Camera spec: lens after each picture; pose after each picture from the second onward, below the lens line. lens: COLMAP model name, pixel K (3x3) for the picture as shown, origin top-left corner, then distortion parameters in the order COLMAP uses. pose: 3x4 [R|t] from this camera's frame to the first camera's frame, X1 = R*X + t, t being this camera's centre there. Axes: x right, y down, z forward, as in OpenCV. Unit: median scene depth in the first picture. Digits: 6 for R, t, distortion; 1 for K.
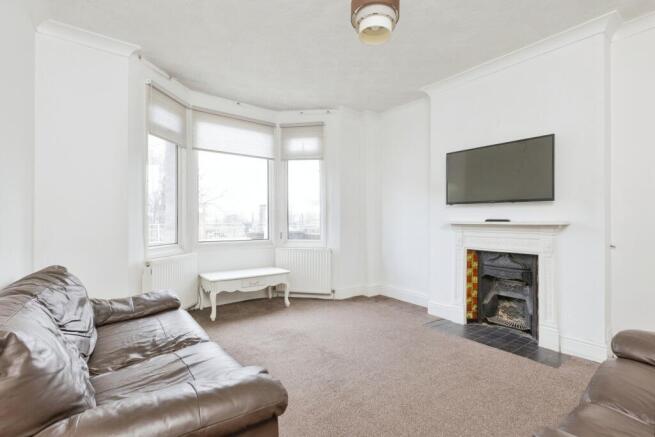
lens RADIAL K [[295.2, 0, 327.0], [0, 295.2, 220.7], [0, 0, 1]] dist [-0.001977, 0.000298]
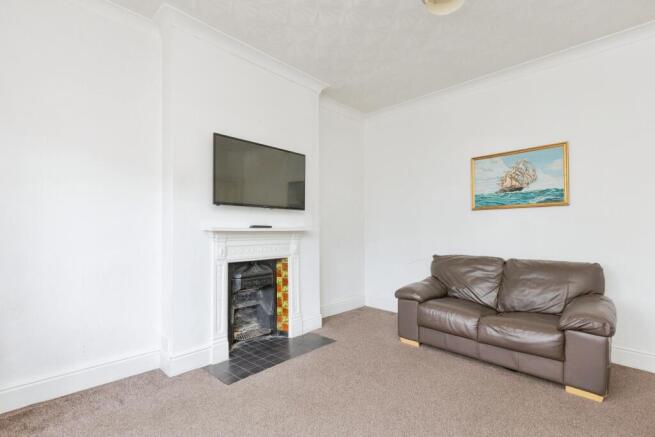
lens RADIAL K [[295.2, 0, 325.4], [0, 295.2, 225.6], [0, 0, 1]] dist [-0.001977, 0.000298]
pose [[-0.096315, 0.003057, 0.995346, -0.360161], [-0.002798, 0.999991, -0.003342, -0.001866], [-0.995347, -0.003107, -0.096305, 0.857826]]
